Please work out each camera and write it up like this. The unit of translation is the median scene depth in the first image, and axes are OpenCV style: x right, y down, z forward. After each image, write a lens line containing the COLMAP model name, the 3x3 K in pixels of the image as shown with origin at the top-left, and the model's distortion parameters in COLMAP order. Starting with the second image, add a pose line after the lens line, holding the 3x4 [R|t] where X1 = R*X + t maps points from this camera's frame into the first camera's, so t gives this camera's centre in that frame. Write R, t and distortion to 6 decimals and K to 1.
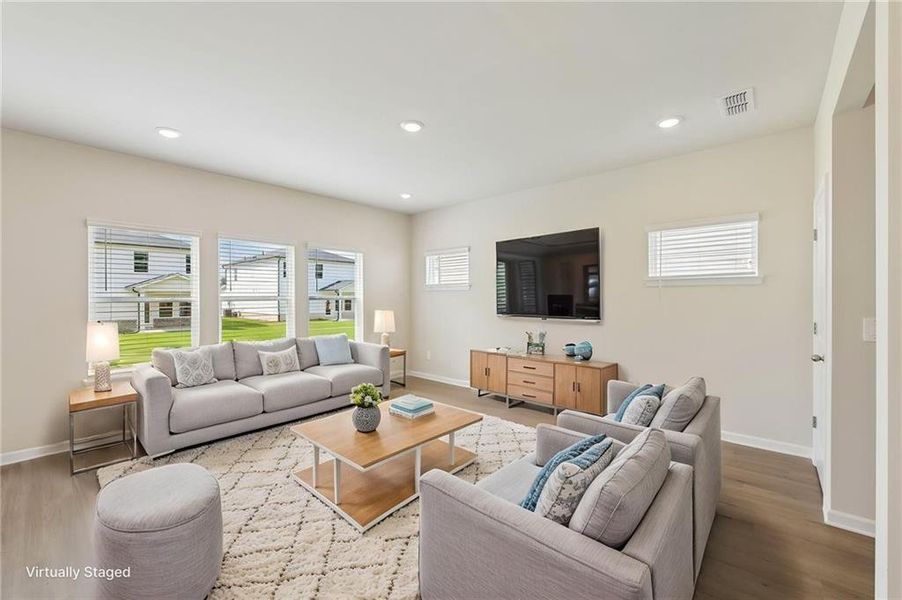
lens RADIAL K [[369.3, 0, 445.0], [0, 369.3, 296.6], [0, 0, 1]] dist [-0.009151, -0.000120]
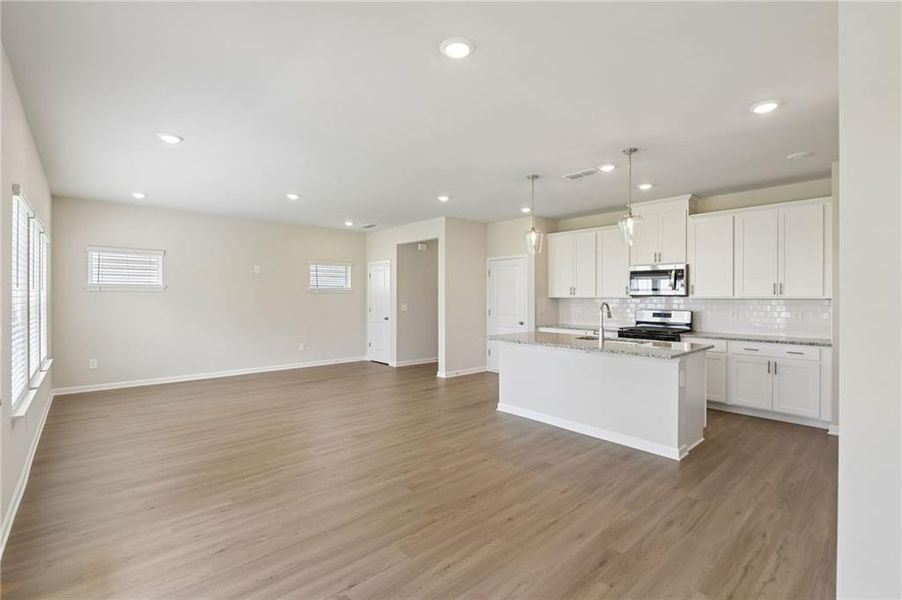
lens RADIAL K [[404.0, 0, 447.3], [0, 404.0, 298.7], [0, 0, 1]] dist [-0.002203, 0.000858]
pose [[0.104955, 0.002568, 0.994474, -1.595027], [-0.001704, 0.999996, -0.002403, 0.007521], [-0.994476, -0.001442, 0.104958, 0.094011]]
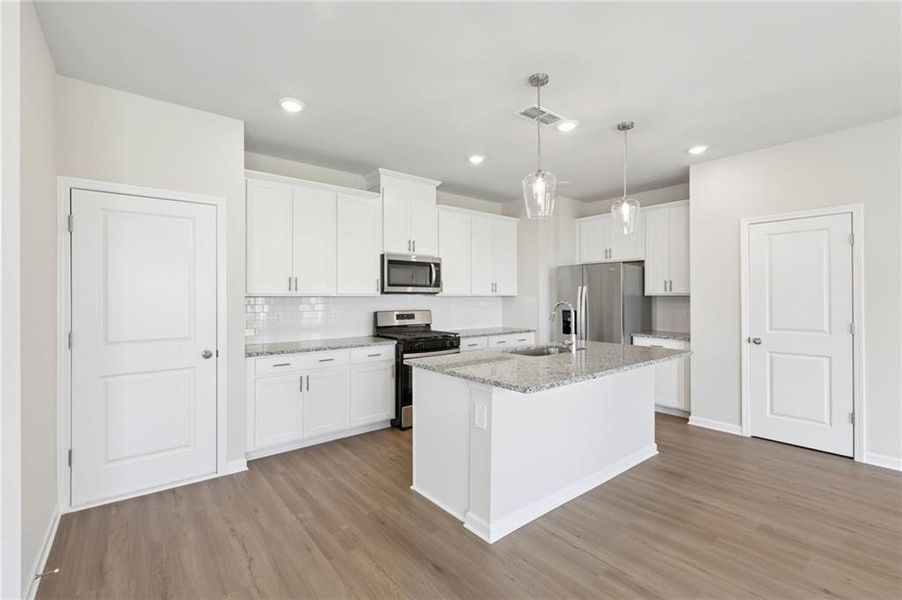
lens RADIAL K [[401.3, 0, 449.8], [0, 401.3, 295.0], [0, 0, 1]] dist [-0.001526, -0.001628]
pose [[-0.987625, 0.008472, 0.156607, -0.202301], [0.008169, 0.999963, -0.002582, 0.001241], [-0.156624, -0.001270, -0.987658, 0.707633]]
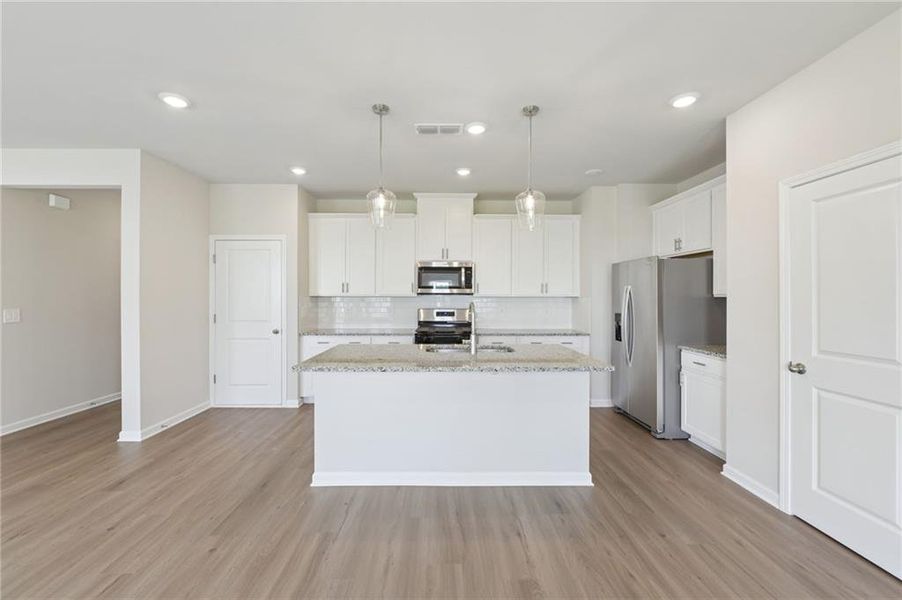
lens RADIAL K [[369.3, 0, 444.5], [0, 369.3, 293.4], [0, 0, 1]] dist [-0.009151, -0.000120]
pose [[-0.680597, 0.010378, 0.732585, -0.912034], [0.002332, 0.999925, -0.011999, 0.005412], [-0.732654, -0.006458, -0.680570, 0.386334]]
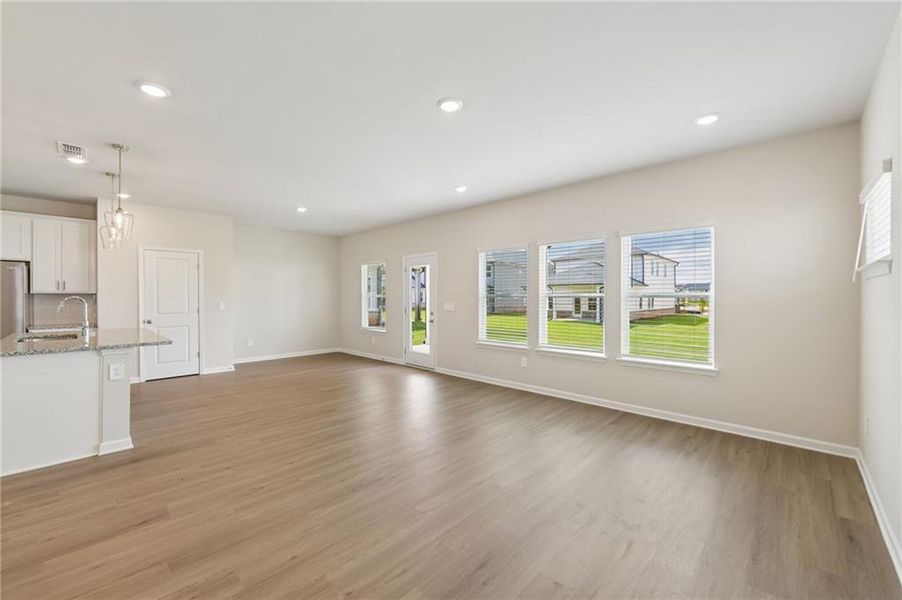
lens RADIAL K [[362.4, 0, 445.3], [0, 362.4, 295.8], [0, 0, 1]] dist [-0.003025, -0.000901]
pose [[-0.044987, 0.002908, -0.998983, 0.705880], [-0.002212, 0.999993, 0.003011, 0.007227], [0.998985, 0.002345, -0.044980, 0.892475]]
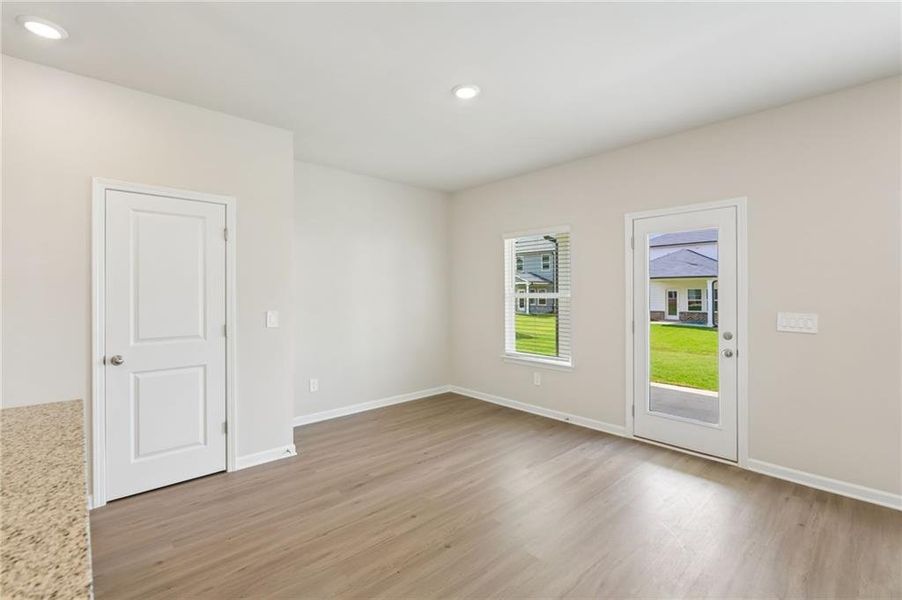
lens RADIAL K [[401.3, 0, 444.6], [0, 401.3, 289.1], [0, 0, 1]] dist [-0.001526, -0.001628]
pose [[-0.099800, -0.003494, -0.995001, -0.166081], [-0.000390, 0.999994, -0.003473, -0.001118], [0.995007, 0.000041, -0.099800, 0.183006]]
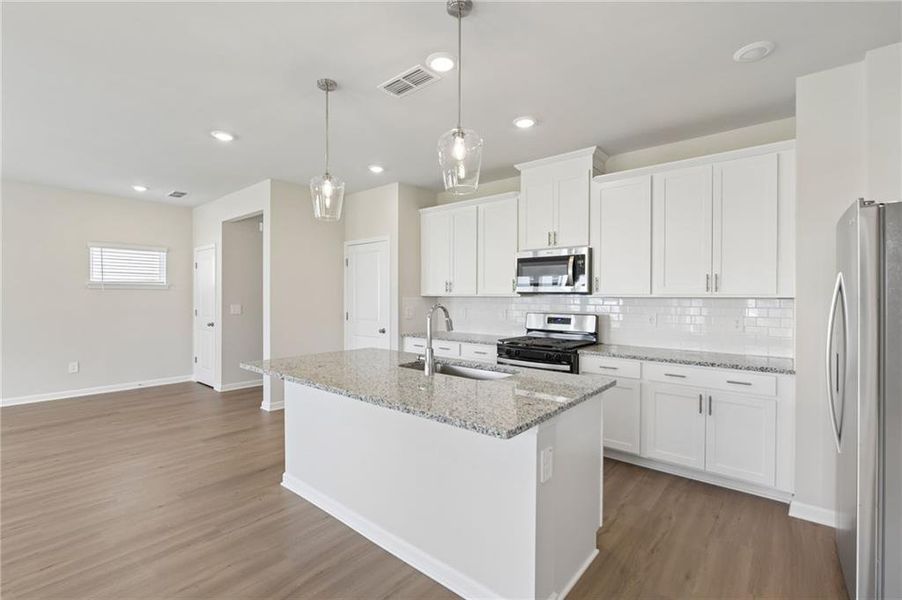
lens RADIAL K [[401.3, 0, 444.4], [0, 401.3, 299.2], [0, 0, 1]] dist [-0.001526, -0.001628]
pose [[-0.026063, -0.001630, 0.999659, -1.008043], [-0.002177, 0.999996, 0.001574, 0.006010], [-0.999658, -0.002135, -0.026067, -0.247750]]
